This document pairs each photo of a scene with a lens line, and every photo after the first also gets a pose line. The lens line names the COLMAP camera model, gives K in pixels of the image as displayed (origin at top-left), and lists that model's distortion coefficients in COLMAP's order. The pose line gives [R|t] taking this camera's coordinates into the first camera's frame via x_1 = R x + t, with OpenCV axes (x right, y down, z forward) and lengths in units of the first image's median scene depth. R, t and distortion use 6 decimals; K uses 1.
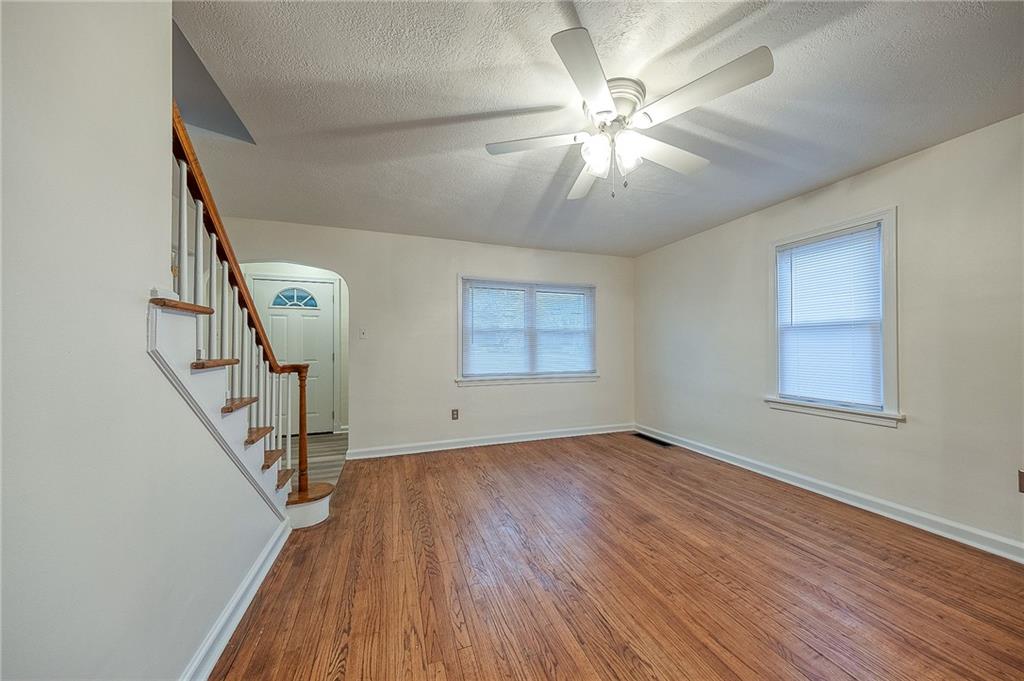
lens RADIAL K [[340.9, 0, 514.0], [0, 340.9, 347.7], [0, 0, 1]] dist [0.000179, -0.000162]
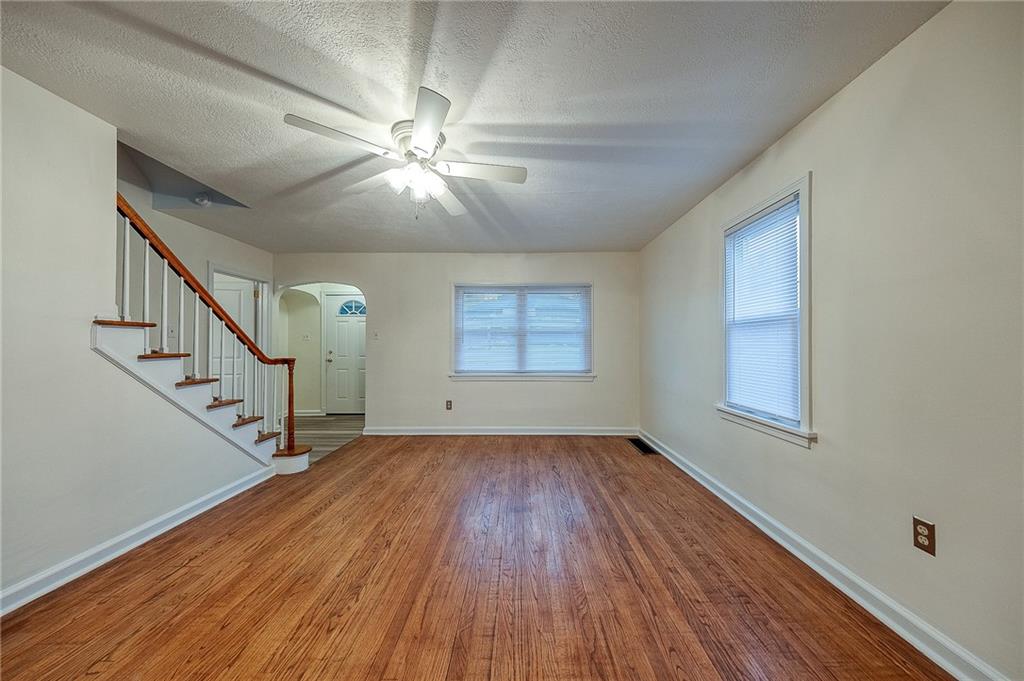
lens RADIAL K [[340.1, 0, 519.8], [0, 340.1, 346.9], [0, 0, 1]] dist [0.000960, 0.000060]
pose [[0.938933, 0.003203, -0.344085, 0.583760], [-0.002926, 0.999995, 0.001324, -0.002283], [0.344088, -0.000236, 0.938937, 0.012258]]
